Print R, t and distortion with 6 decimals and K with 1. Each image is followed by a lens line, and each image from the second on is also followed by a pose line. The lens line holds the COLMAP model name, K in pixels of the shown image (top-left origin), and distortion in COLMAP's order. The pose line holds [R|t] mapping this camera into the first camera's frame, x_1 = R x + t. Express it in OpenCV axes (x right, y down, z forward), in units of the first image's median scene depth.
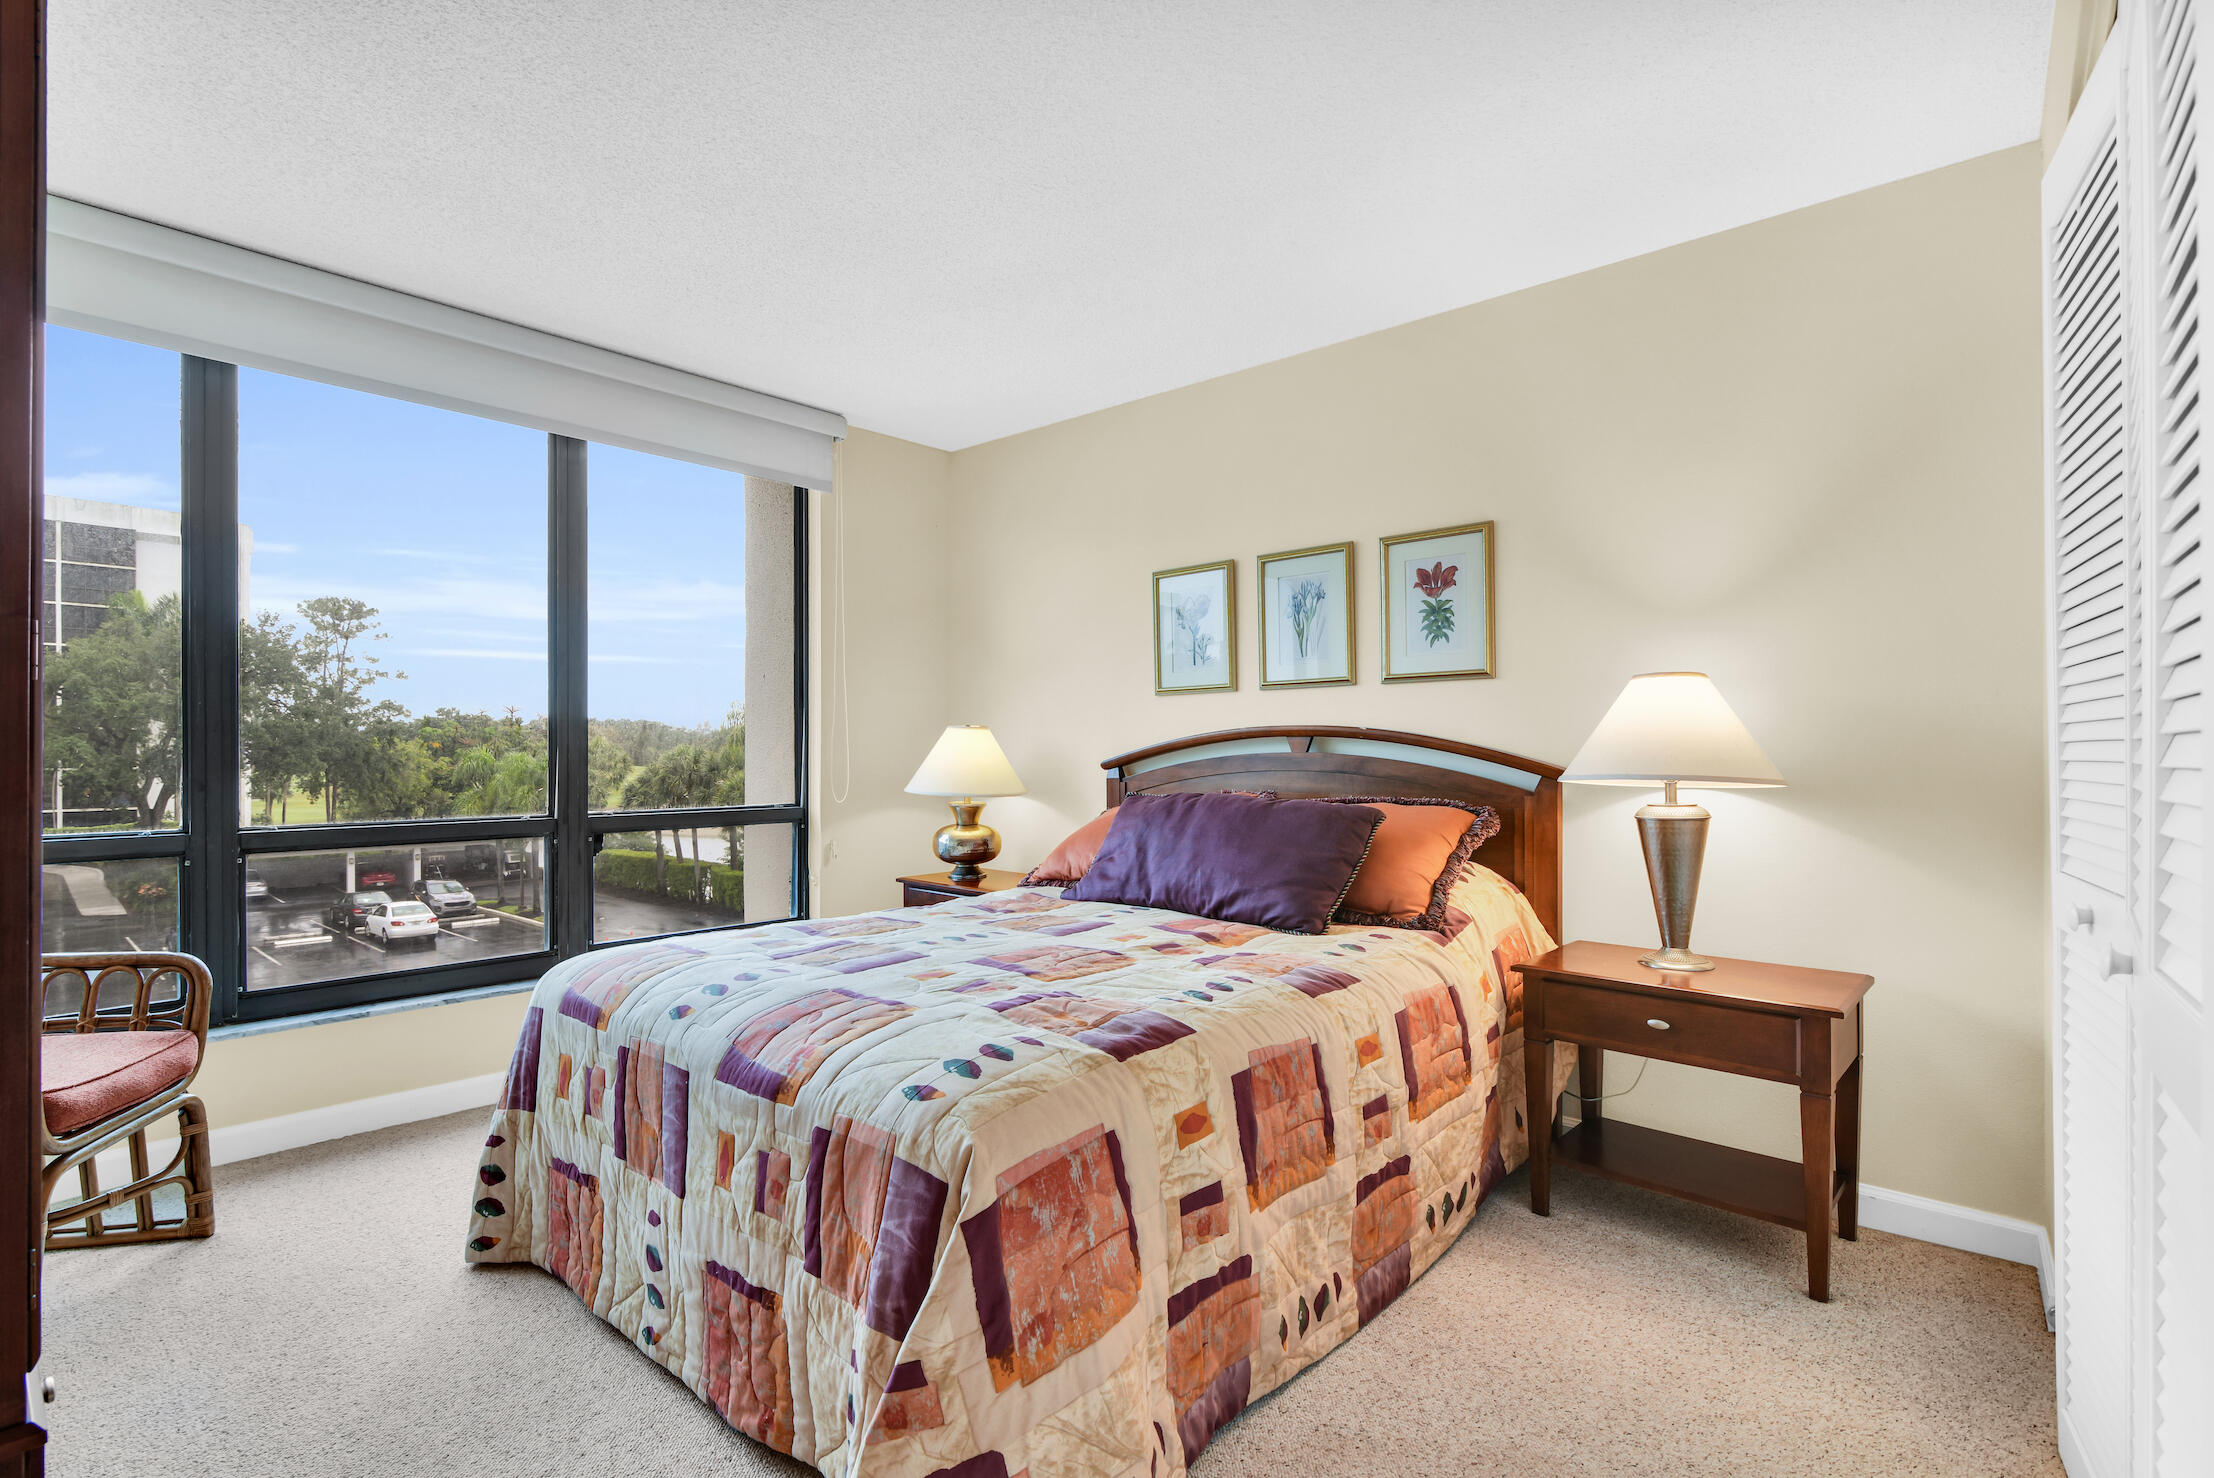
lens RADIAL K [[1000.7, 0, 1104.2], [0, 1000.7, 743.7], [0, 0, 1]] dist [0.000438, -0.000025]
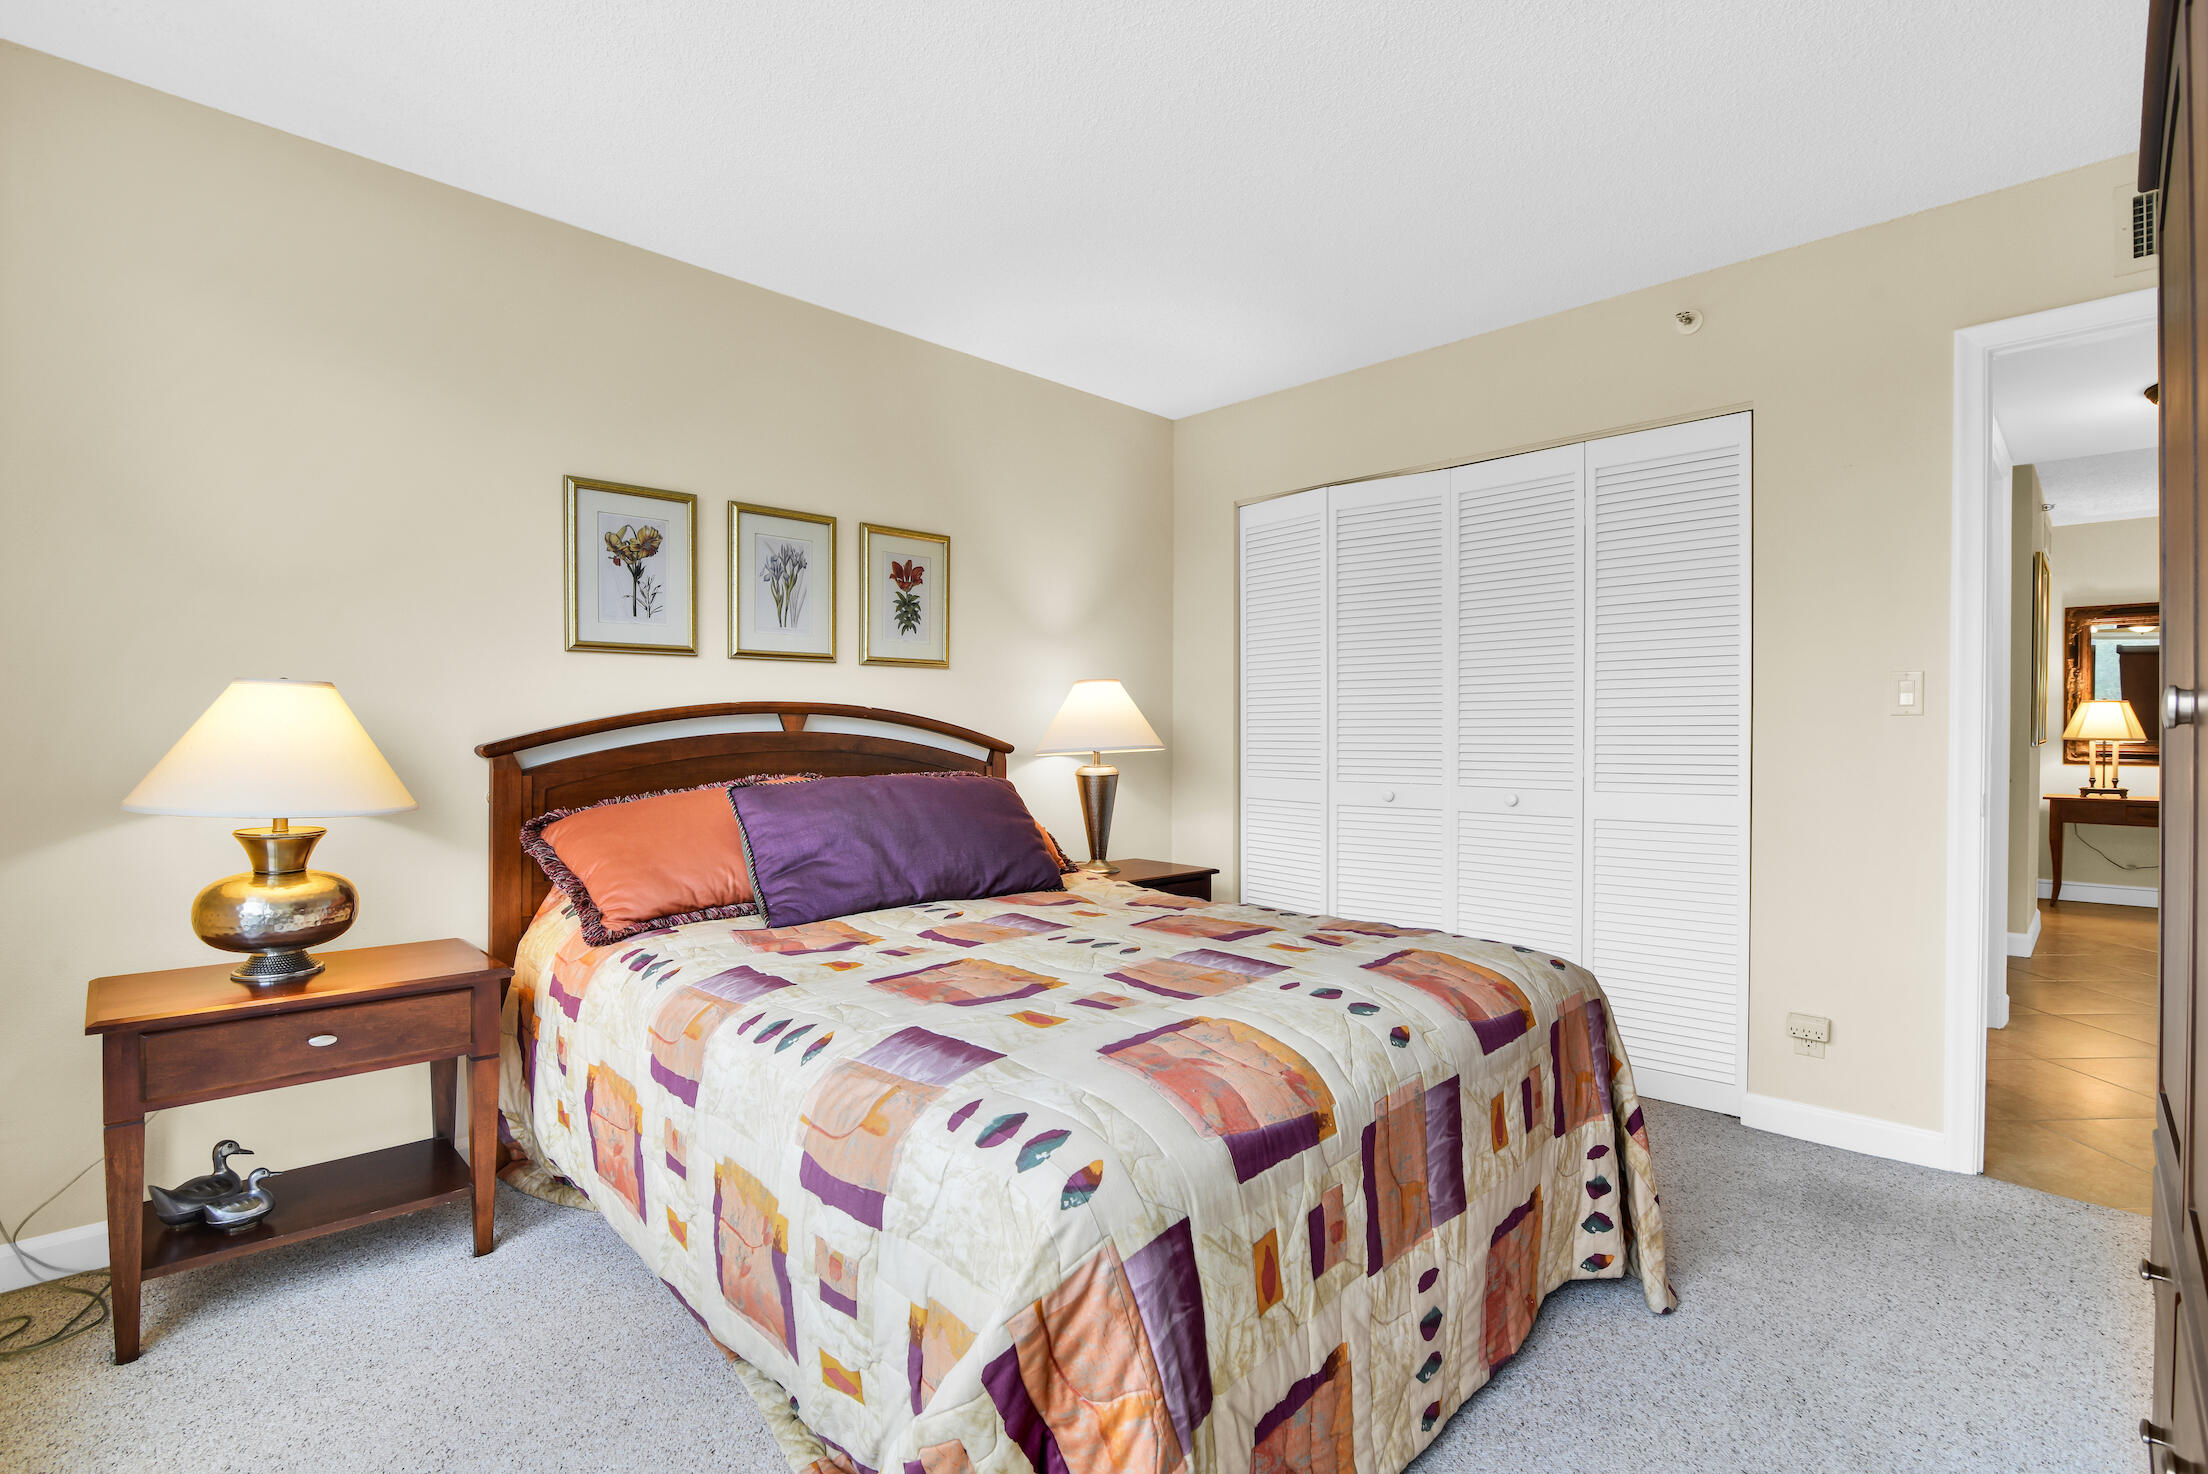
lens RADIAL K [[1031.0, 0, 1068.1], [0, 1031.0, 740.6], [0, 0, 1]] dist [-0.010498, 0.000269]
pose [[0.097884, -0.009507, 0.995152, -0.772323], [-0.010071, 0.999894, 0.010543, 0.004983], [-0.995147, -0.011054, 0.097778, 0.697447]]
